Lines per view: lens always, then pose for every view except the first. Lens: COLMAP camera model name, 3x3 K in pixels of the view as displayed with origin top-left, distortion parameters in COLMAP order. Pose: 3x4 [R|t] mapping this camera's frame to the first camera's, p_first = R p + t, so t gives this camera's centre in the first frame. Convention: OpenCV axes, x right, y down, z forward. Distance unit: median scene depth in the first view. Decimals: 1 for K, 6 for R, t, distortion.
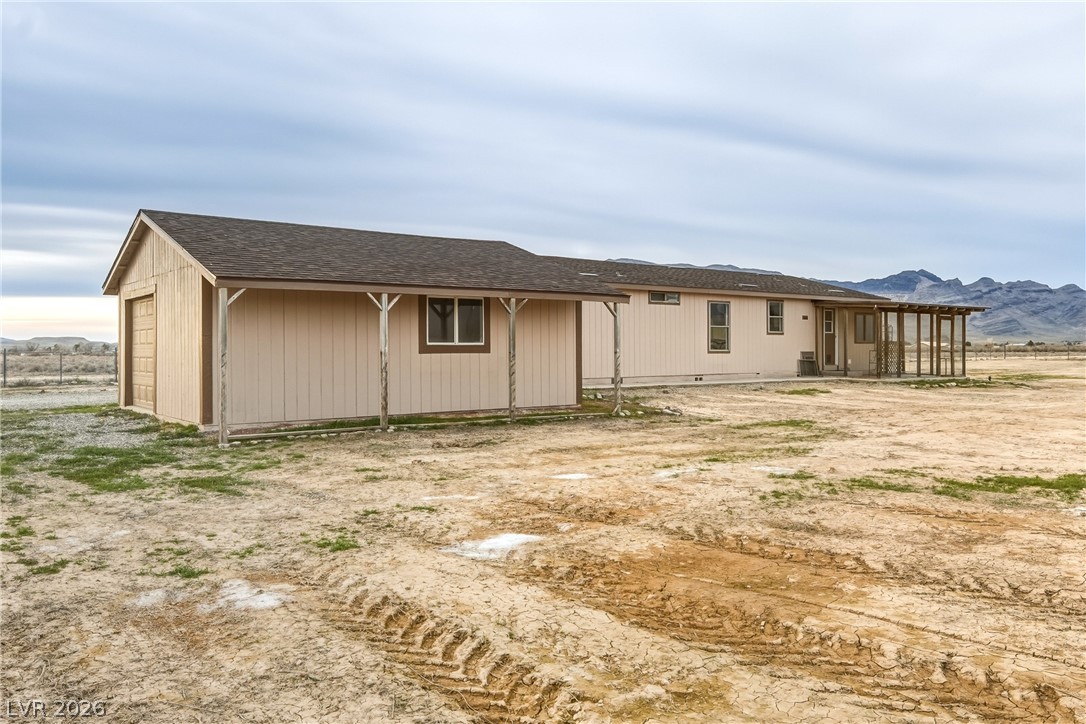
lens RADIAL K [[870.5, 0, 543.0], [0, 870.5, 362.0], [0, 0, 1]] dist [-0.005502, -0.001829]
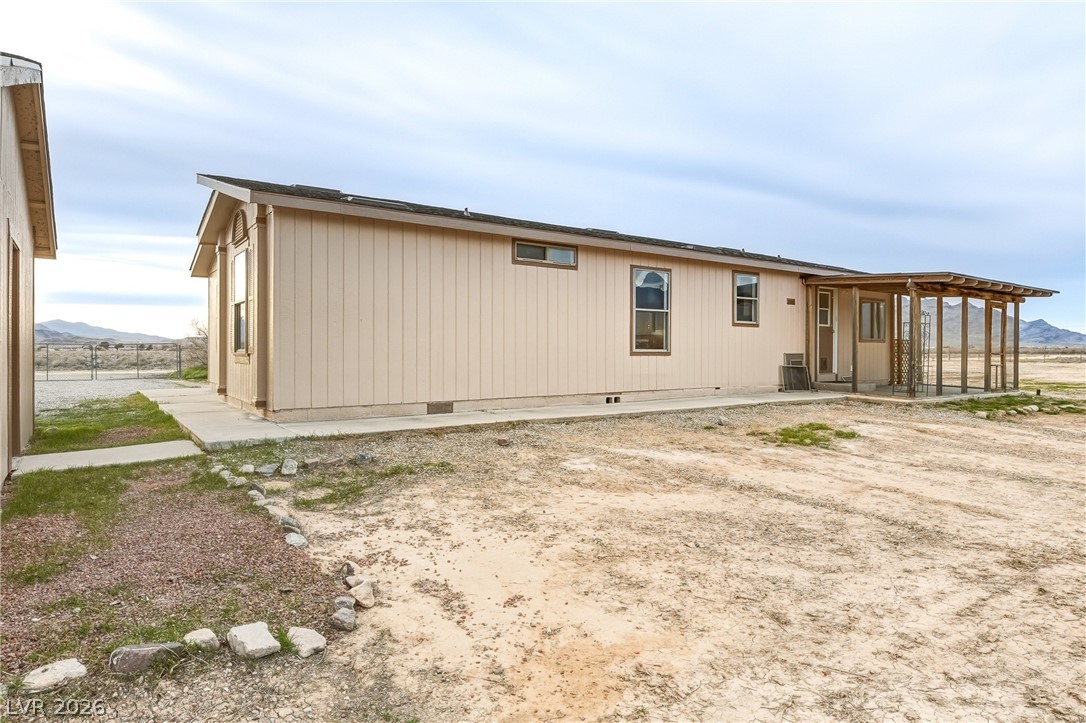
lens RADIAL K [[655.5, 0, 543.0], [0, 655.5, 361.5], [0, 0, 1]] dist [-0.031198, -0.000078]
pose [[0.999536, 0.007135, -0.029596, 0.132809], [-0.007031, 0.999969, 0.003643, -0.006572], [0.029621, -0.003433, 0.999555, 0.515924]]
